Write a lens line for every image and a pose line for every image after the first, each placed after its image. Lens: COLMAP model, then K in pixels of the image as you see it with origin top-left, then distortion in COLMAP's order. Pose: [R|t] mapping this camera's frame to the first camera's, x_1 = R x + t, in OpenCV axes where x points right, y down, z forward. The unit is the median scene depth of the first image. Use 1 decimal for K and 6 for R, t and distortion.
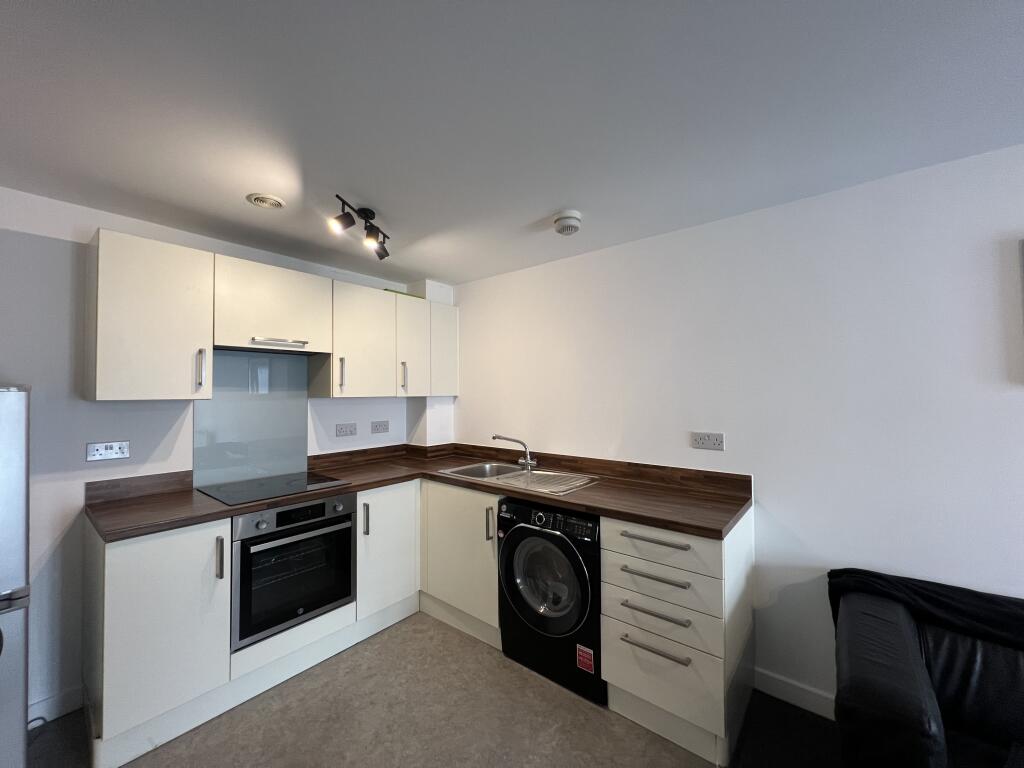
lens RADIAL K [[407.1, 0, 512.0], [0, 407.1, 384.0], [0, 0, 1]] dist [-0.000649, -0.000052]
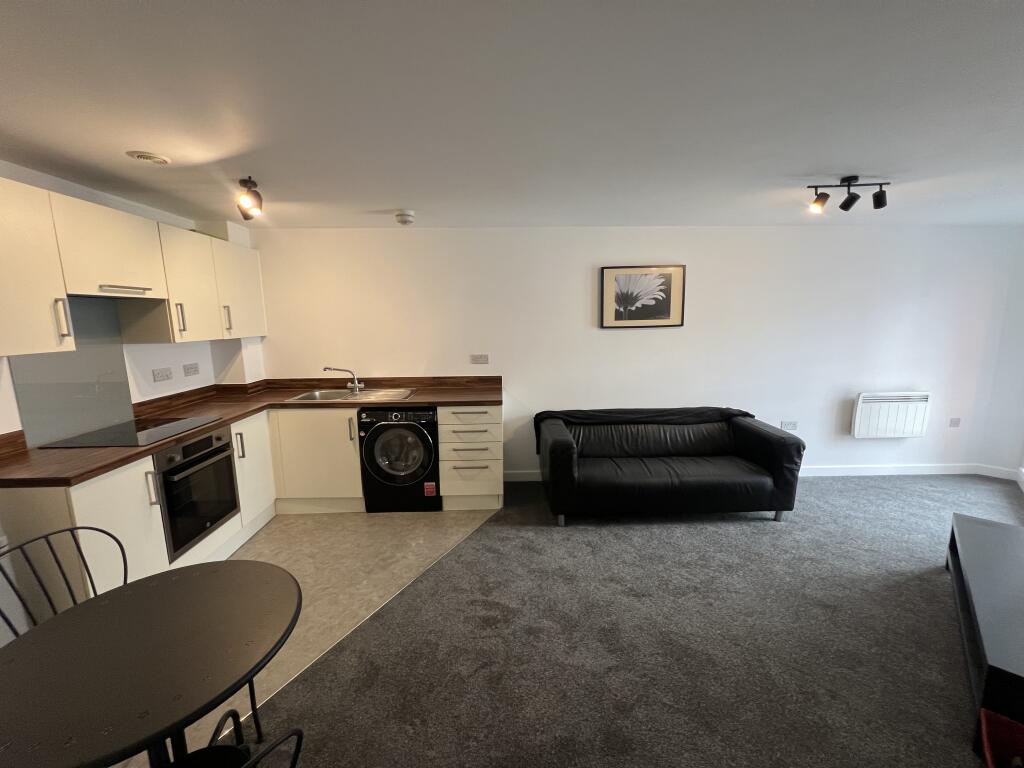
lens RADIAL K [[407.1, 0, 512.0], [0, 407.1, 384.0], [0, 0, 1]] dist [-0.000649, -0.000052]
pose [[0.754899, -0.107665, 0.646943, -0.519668], [-0.007632, 0.984924, 0.172818, -0.053933], [-0.655797, -0.135398, 0.742697, -0.373714]]
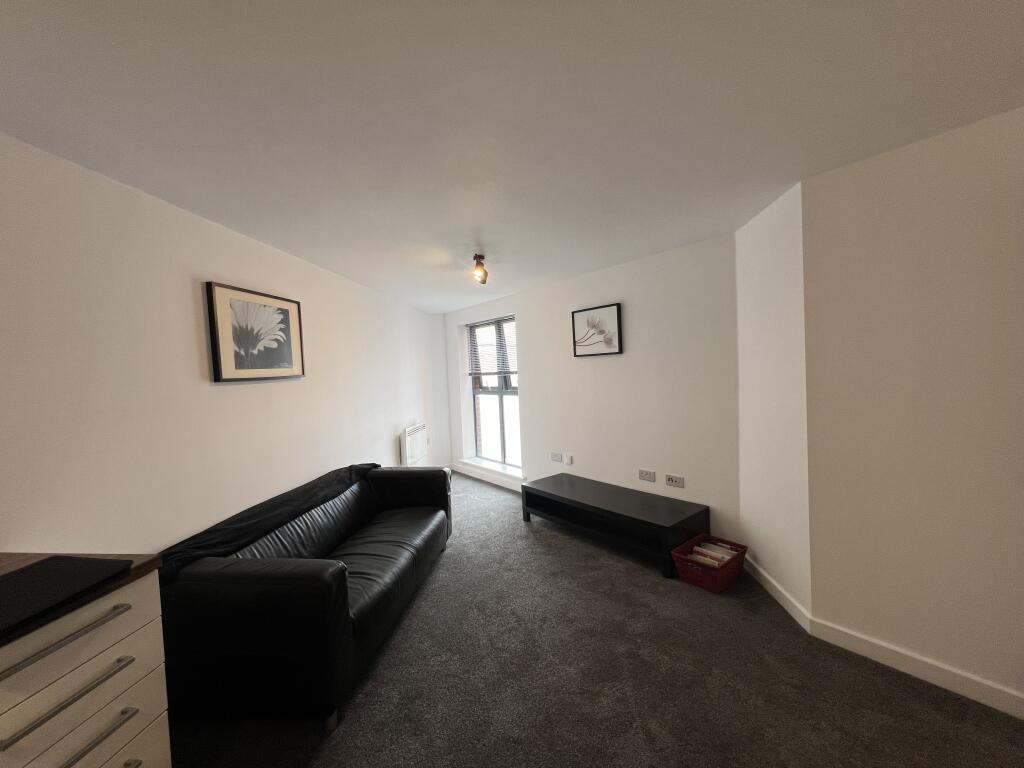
lens RADIAL K [[407.1, 0, 512.0], [0, 407.1, 384.0], [0, 0, 1]] dist [-0.000649, -0.000052]
pose [[-0.541939, -0.005086, 0.840402, -0.380132], [0.020075, 0.999618, 0.018995, 0.003932], [-0.840178, 0.027165, -0.541630, 0.533259]]
